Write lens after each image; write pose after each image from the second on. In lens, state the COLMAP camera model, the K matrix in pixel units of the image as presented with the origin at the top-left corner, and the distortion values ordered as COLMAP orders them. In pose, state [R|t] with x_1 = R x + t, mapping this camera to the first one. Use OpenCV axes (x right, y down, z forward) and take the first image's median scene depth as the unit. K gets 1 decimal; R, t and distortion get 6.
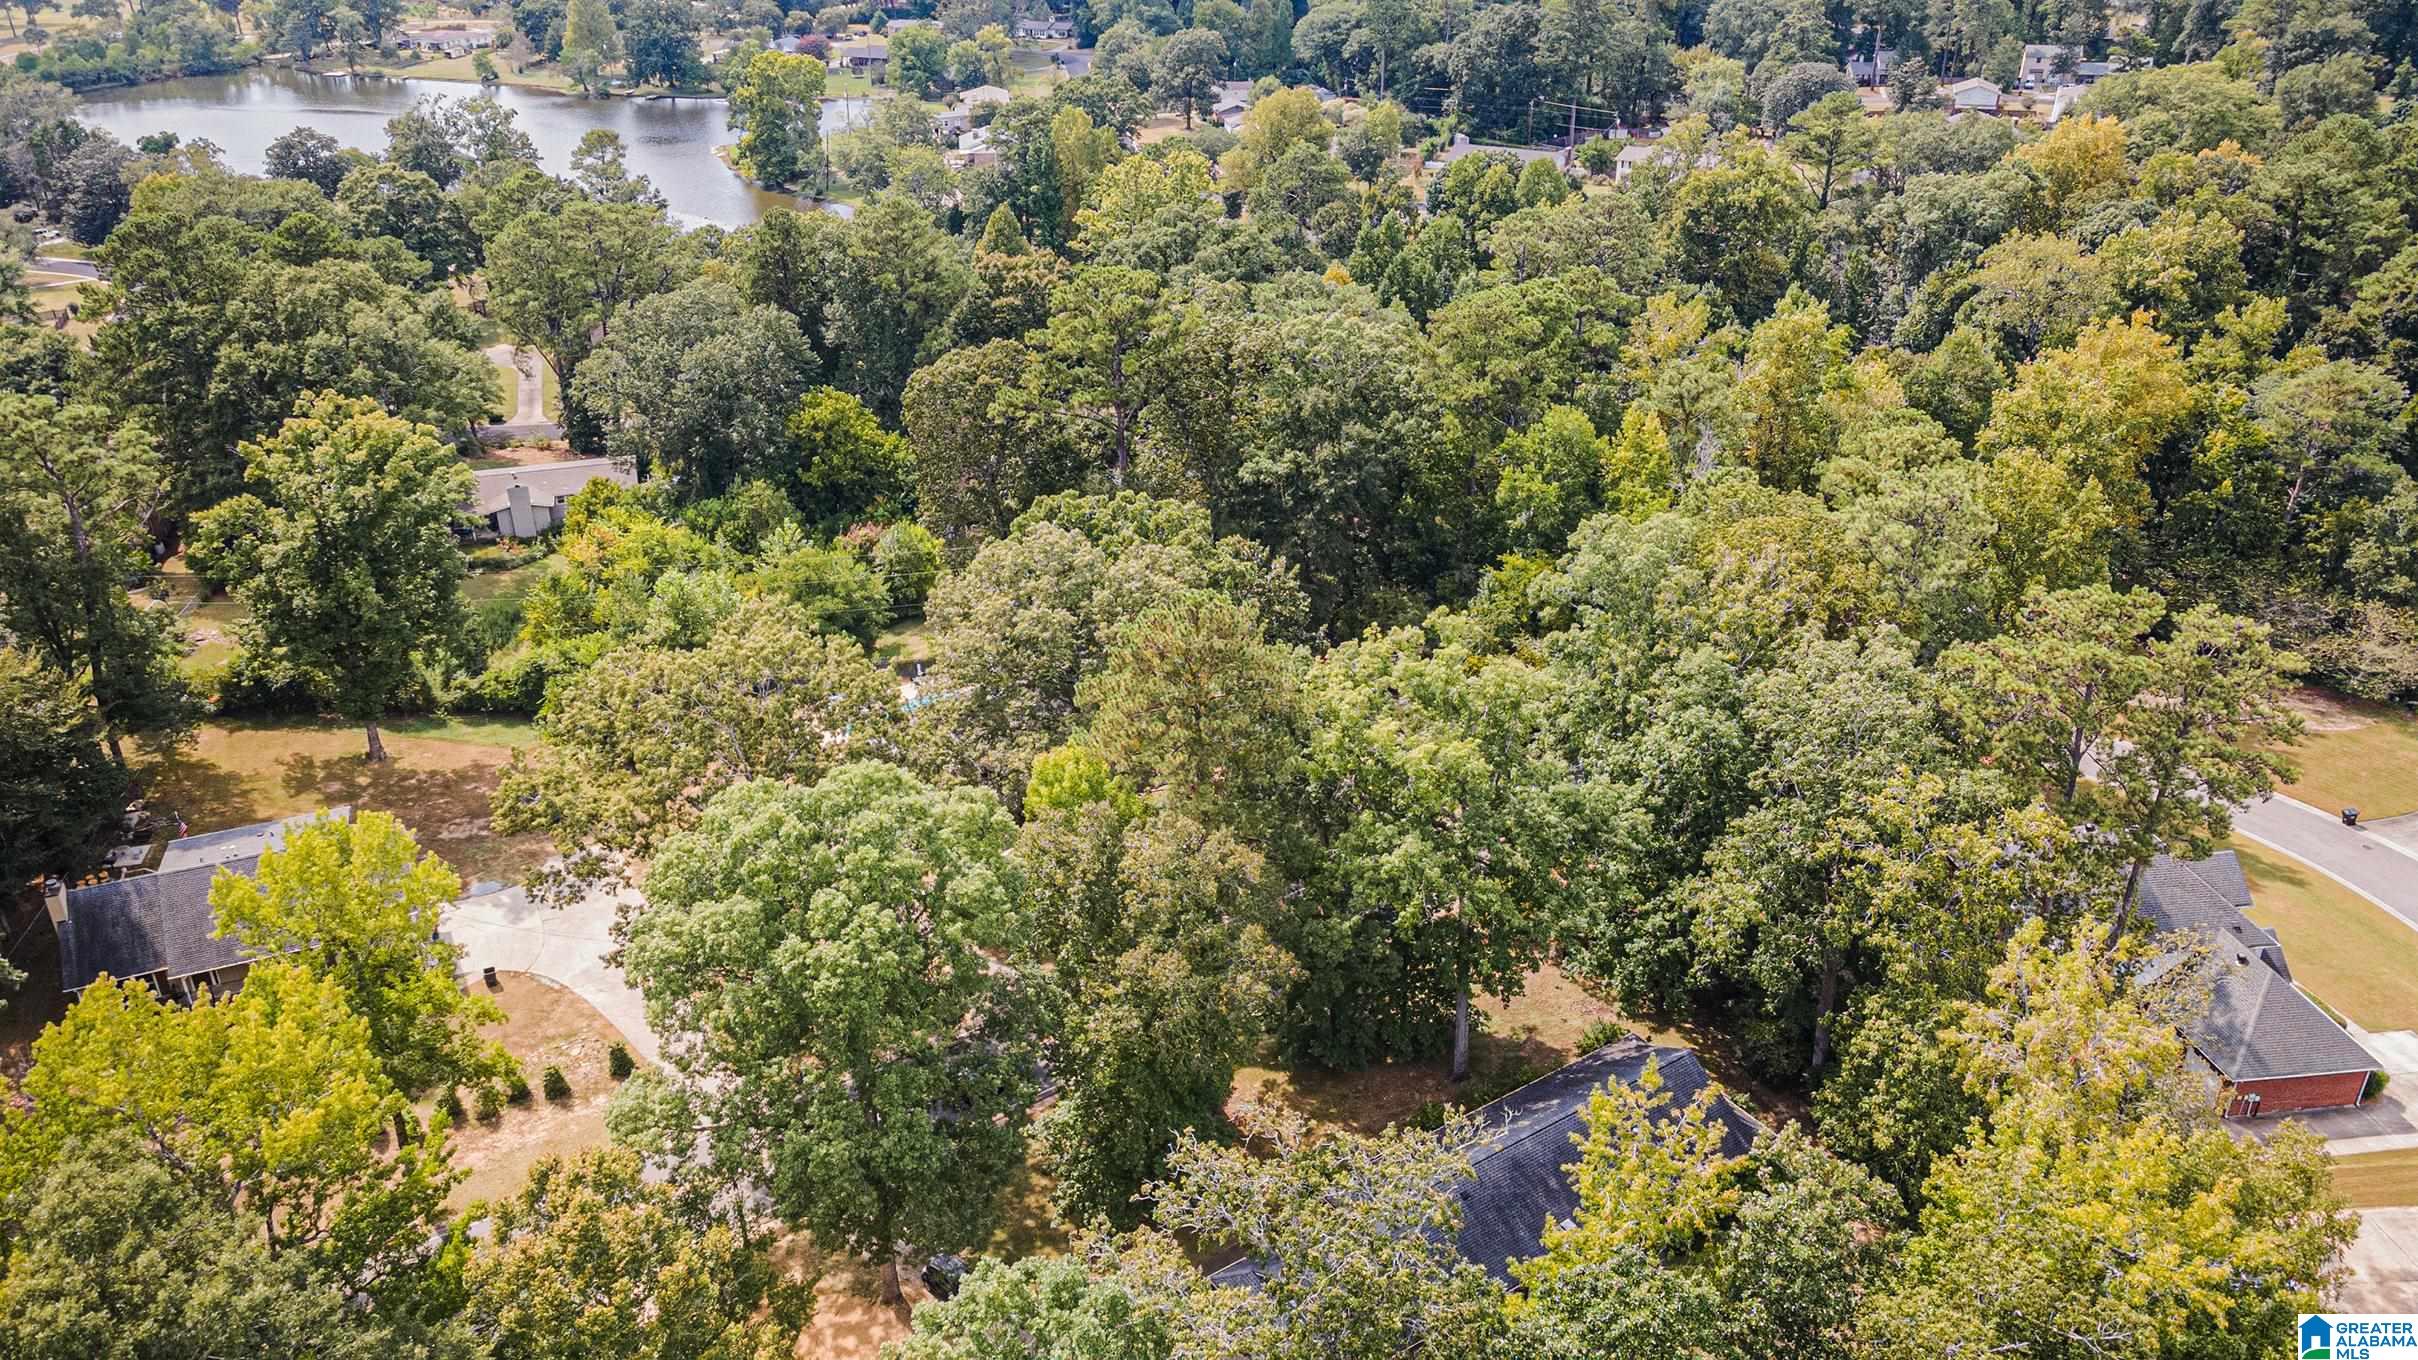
lens RADIAL K [[1768.6, 0, 1195.8], [0, 1768.6, 674.2], [0, 0, 1]] dist [0.030074, 0.099913]
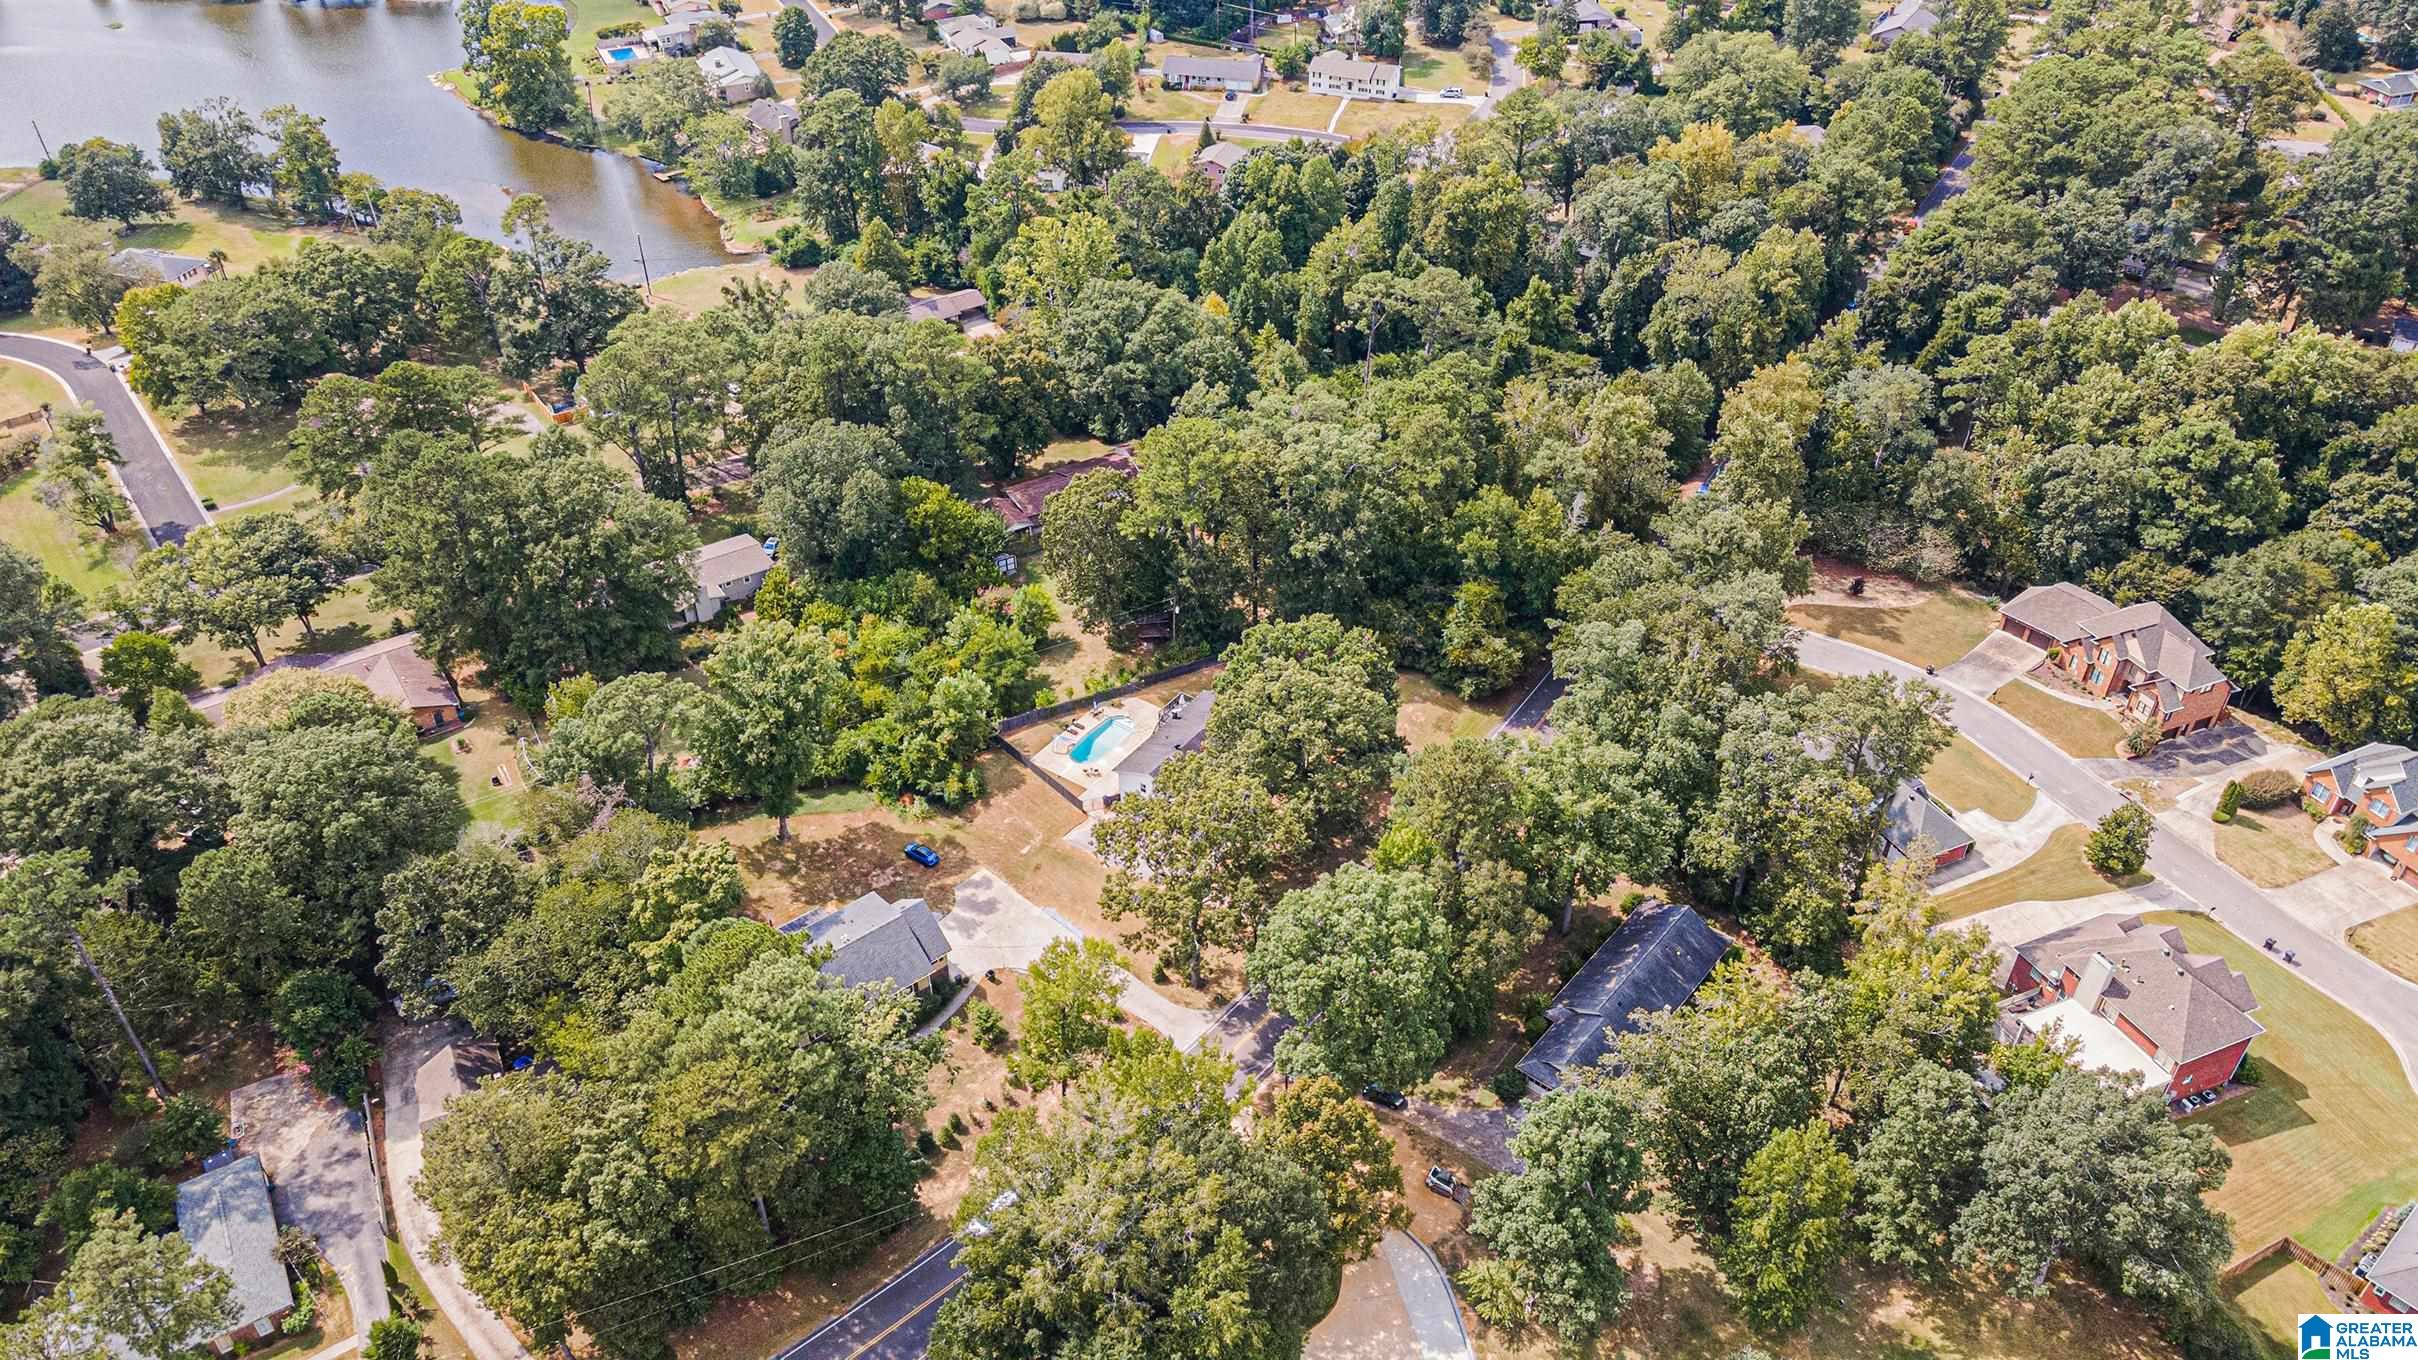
lens RADIAL K [[1768.6, 0, 1195.8], [0, 1768.6, 674.2], [0, 0, 1]] dist [0.030074, 0.099913]
pose [[0.961533, -0.169499, 0.216160, -0.397587], [0.130346, 0.974223, 0.184116, -0.297144], [-0.241795, -0.148857, 0.958841, -0.460651]]
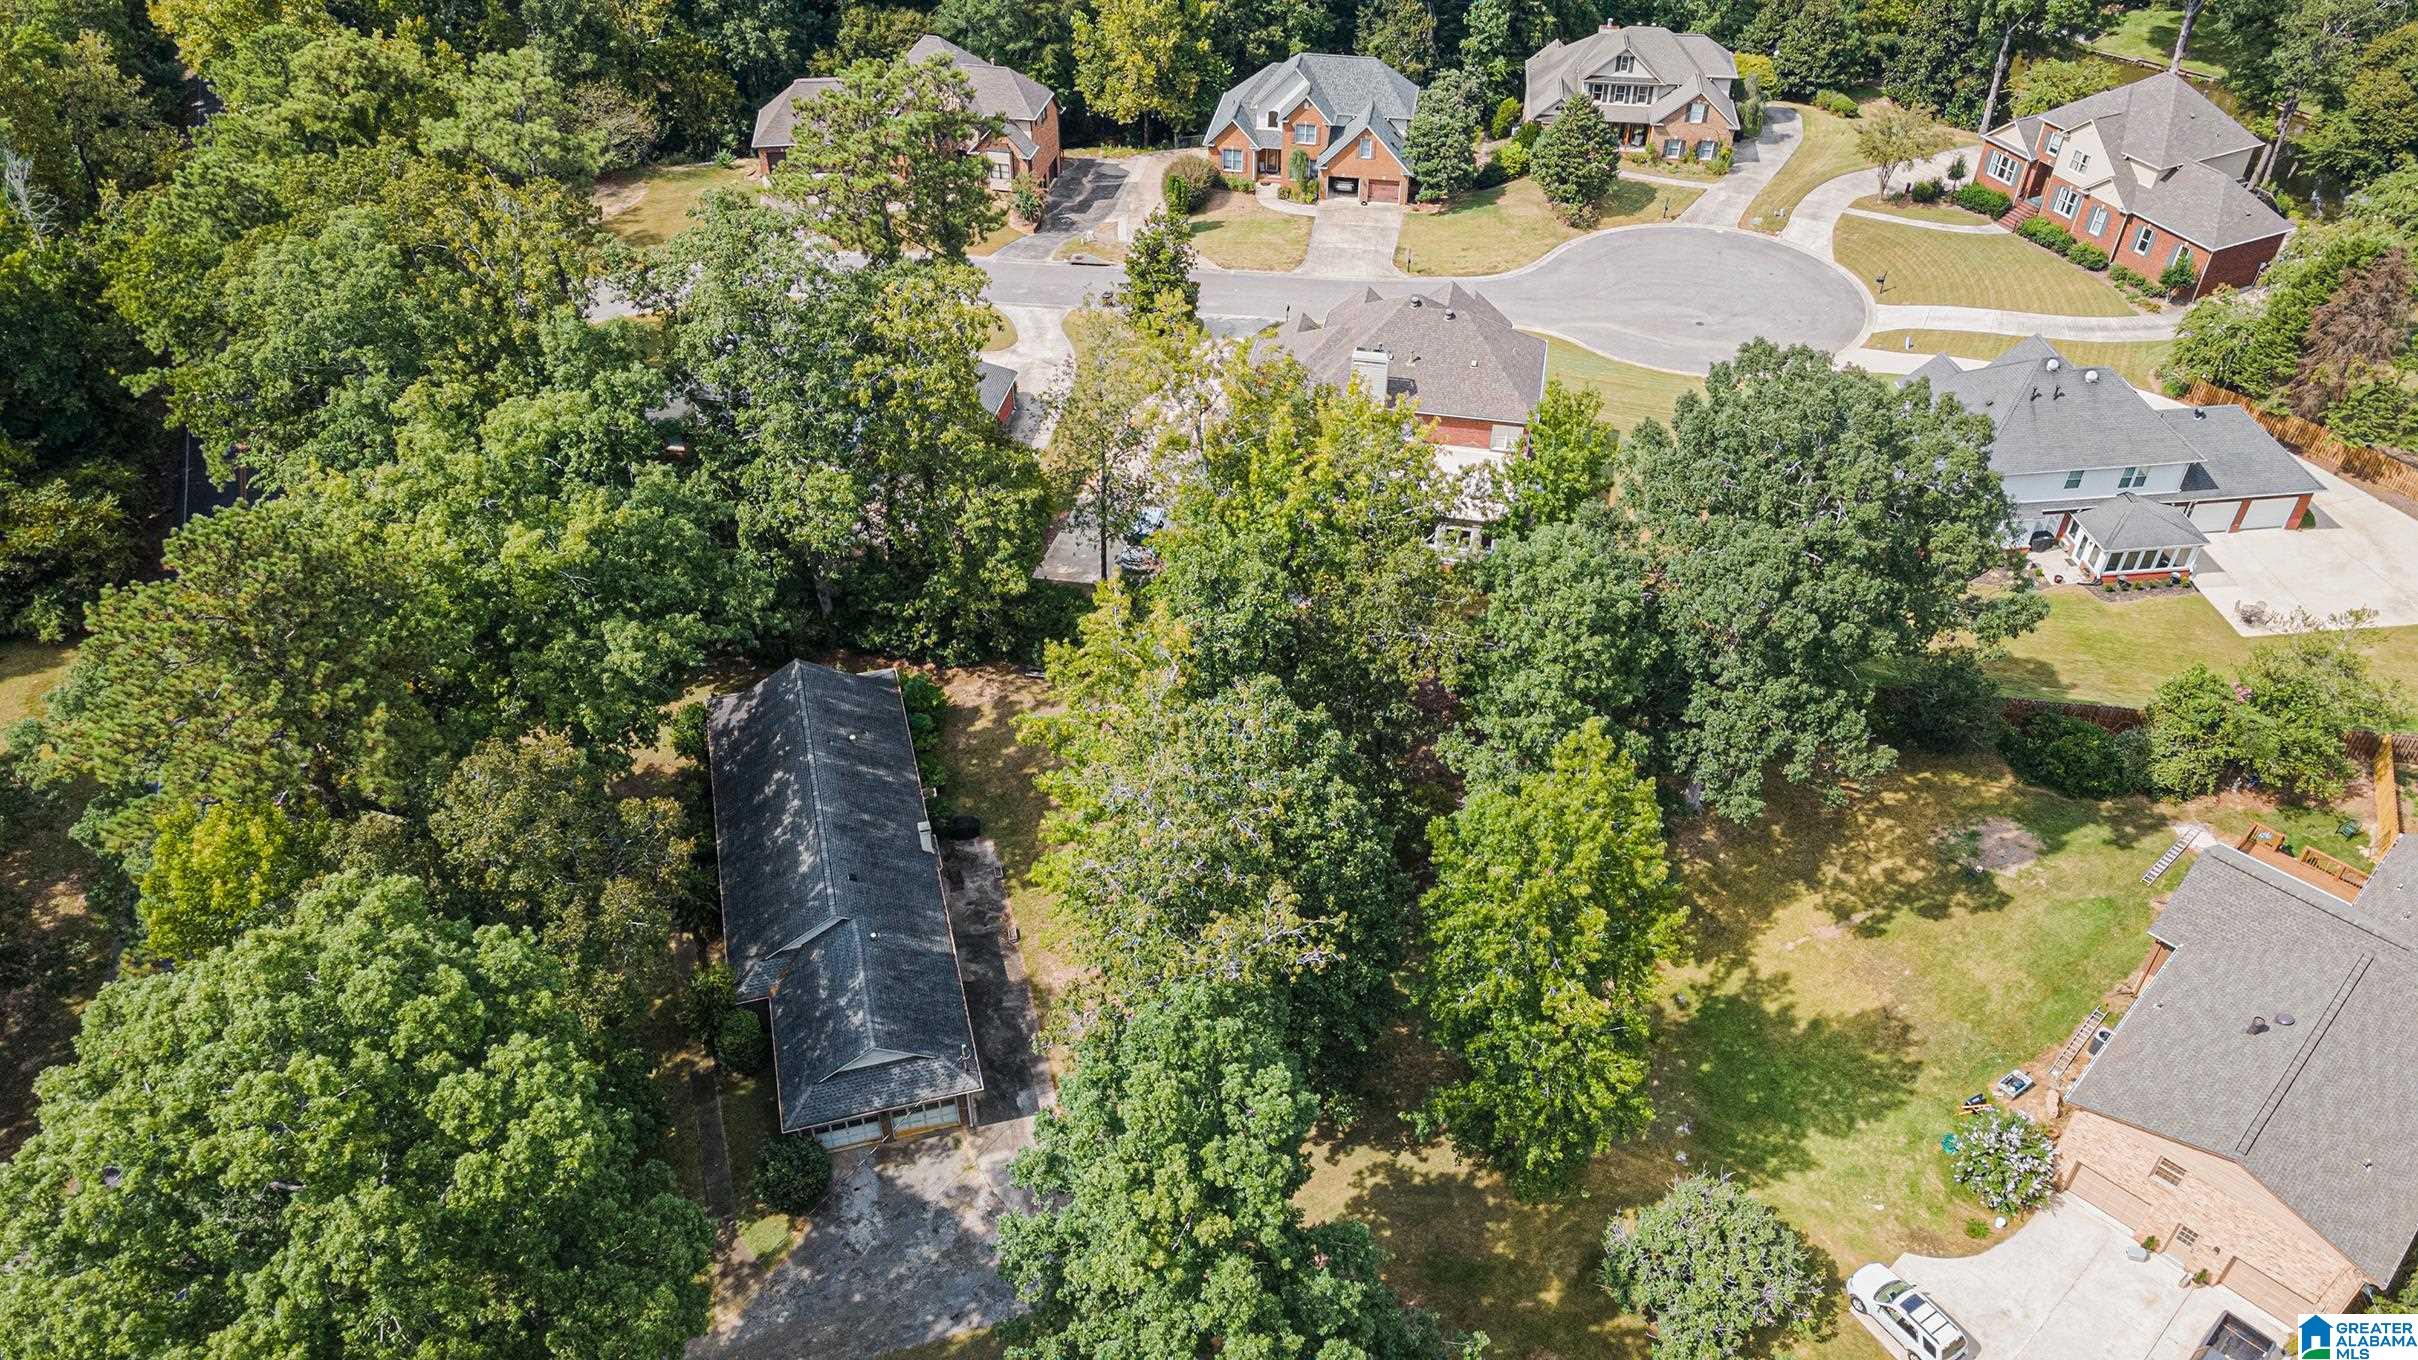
lens RADIAL K [[1768.6, 0, 1195.8], [0, 1768.6, 674.2], [0, 0, 1]] dist [0.030074, 0.099913]
pose [[0.334164, -0.604190, 0.723387, -0.237195], [0.433341, 0.780064, 0.451348, -0.086712], [-0.836988, 0.162649, 0.522490, 0.170650]]
